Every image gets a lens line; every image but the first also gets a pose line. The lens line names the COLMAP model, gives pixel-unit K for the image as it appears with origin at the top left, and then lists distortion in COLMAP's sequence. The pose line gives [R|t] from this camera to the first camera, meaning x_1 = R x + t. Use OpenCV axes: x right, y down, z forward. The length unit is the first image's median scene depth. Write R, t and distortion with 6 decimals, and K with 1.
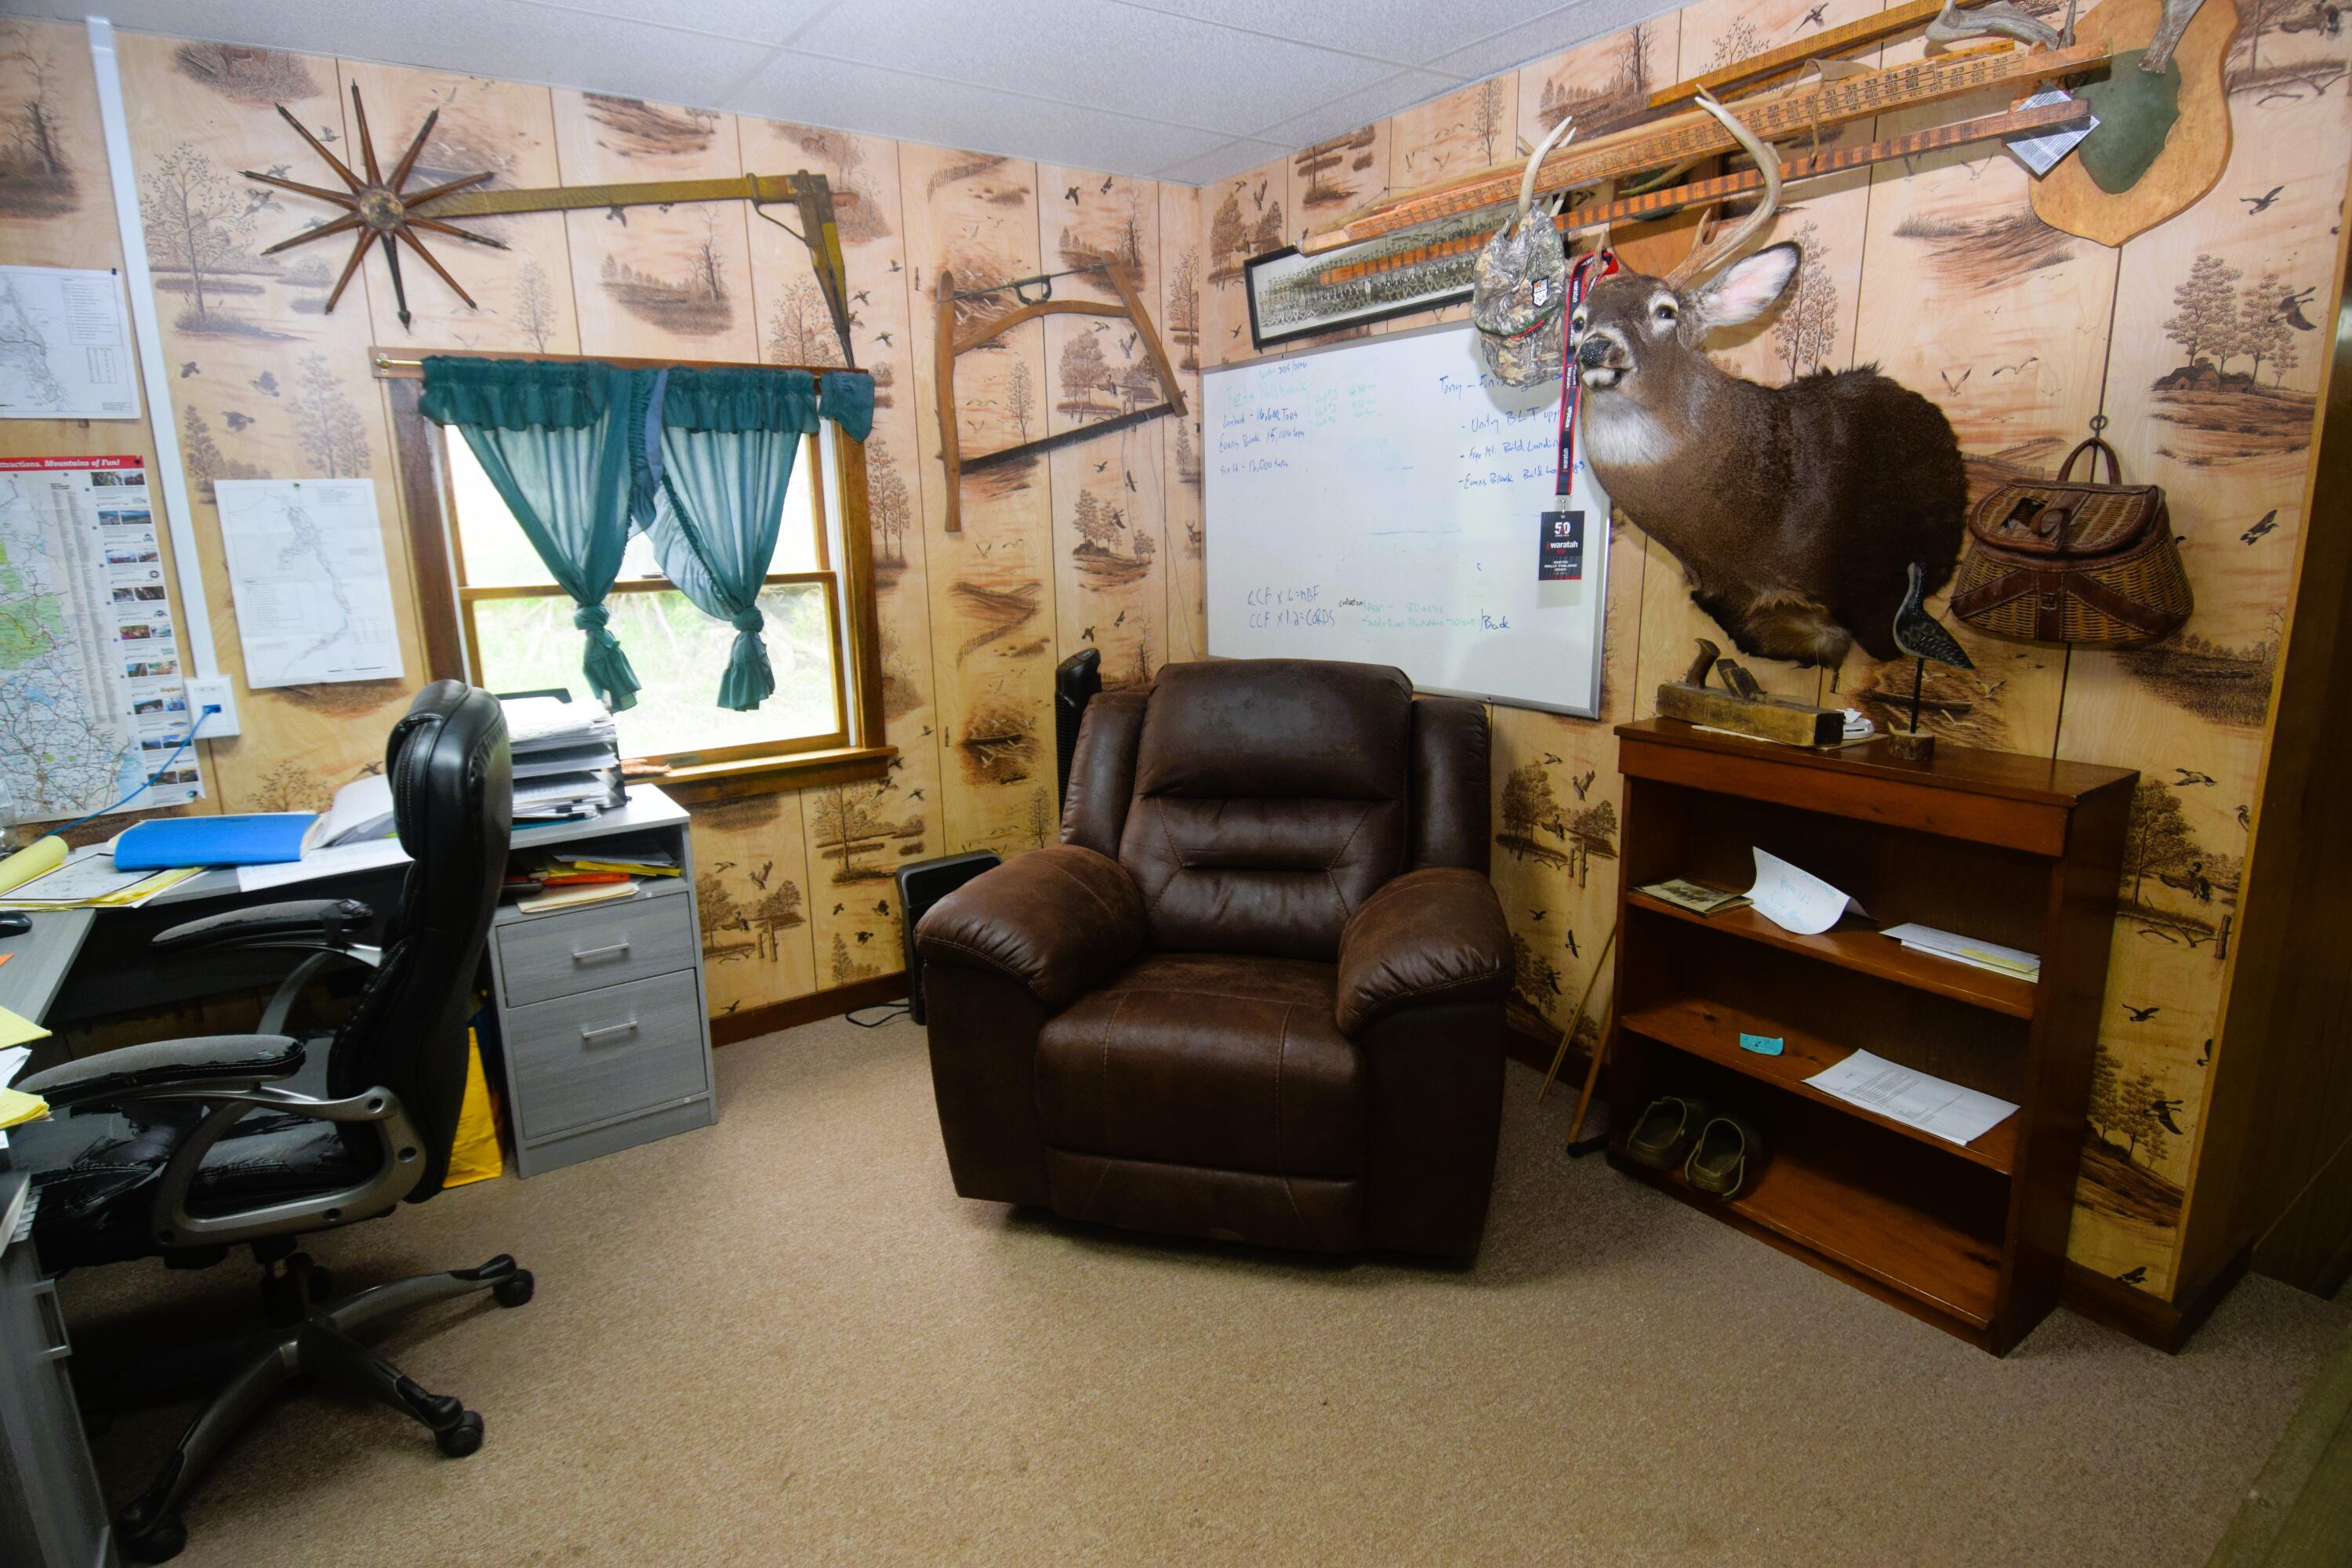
lens RADIAL K [[1248.8, 0, 1180.9], [0, 1248.8, 774.0], [0, 0, 1]] dist [0.052350, -0.050264]
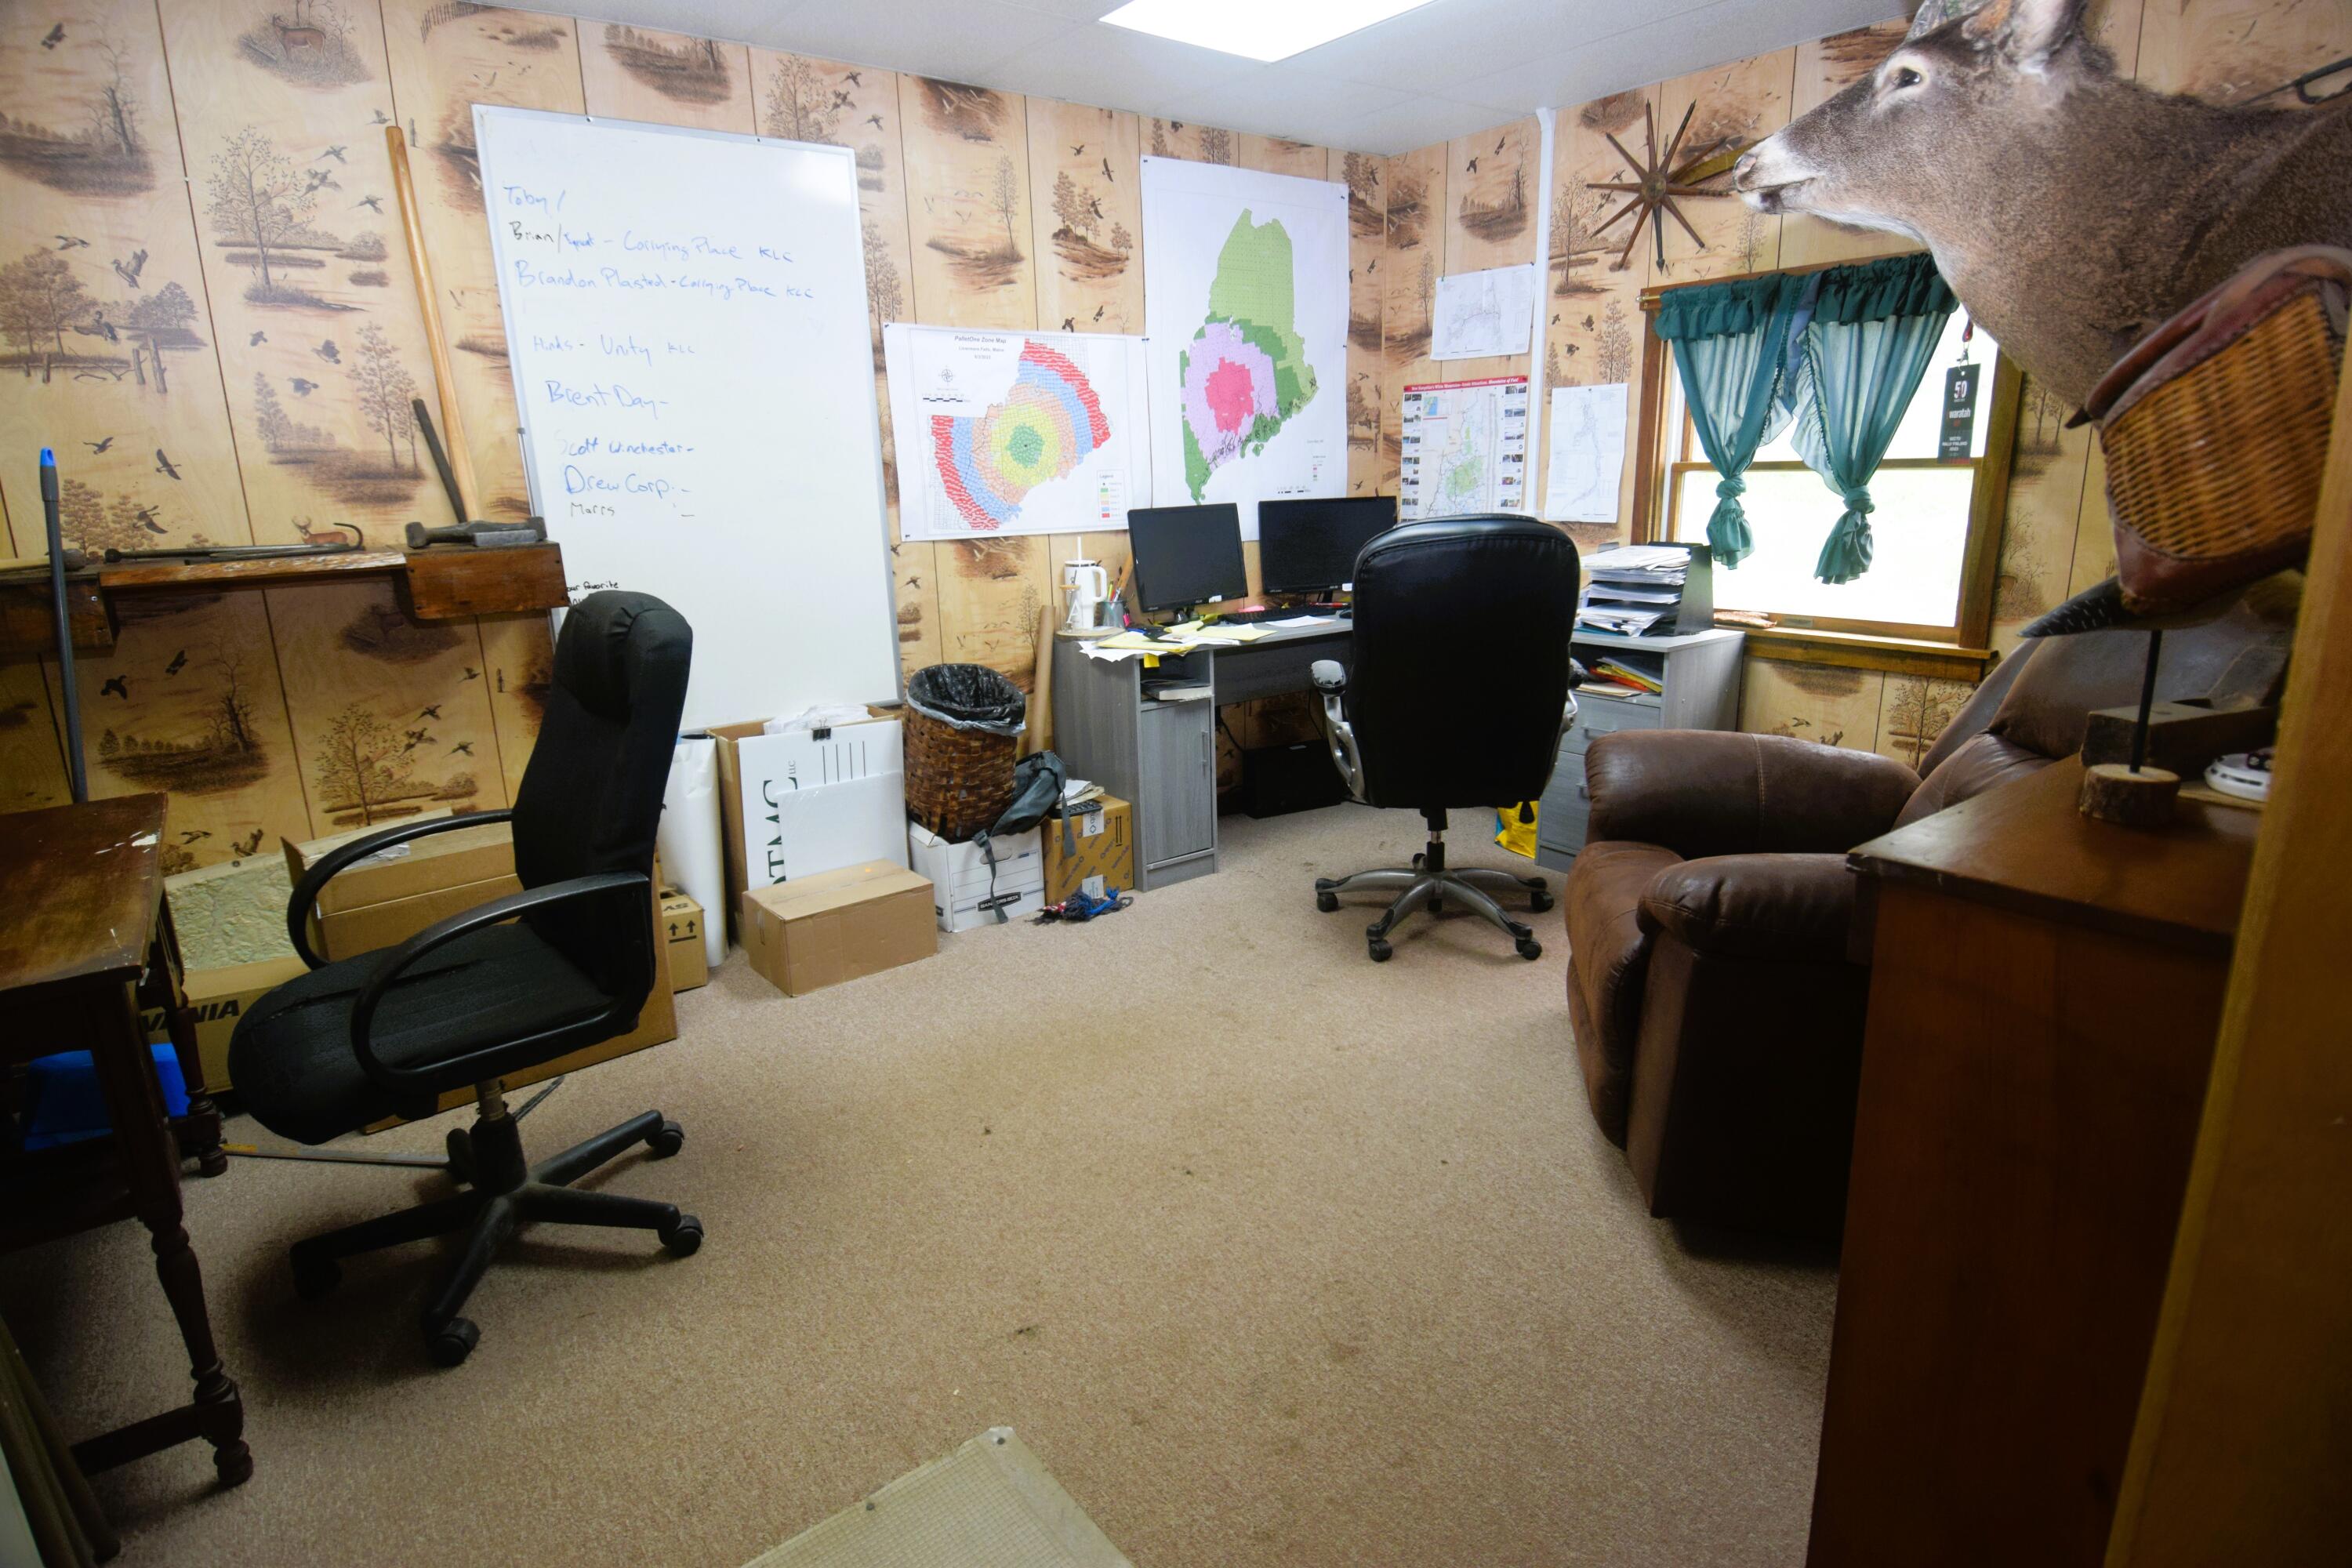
lens RADIAL K [[1248.8, 0, 1180.9], [0, 1248.8, 774.0], [0, 0, 1]] dist [0.052350, -0.050264]
pose [[0.036233, 0.260926, -0.964679, 0.869926], [-0.193139, 0.948941, 0.249415, -0.069296], [0.980502, 0.177280, 0.084778, 0.457448]]
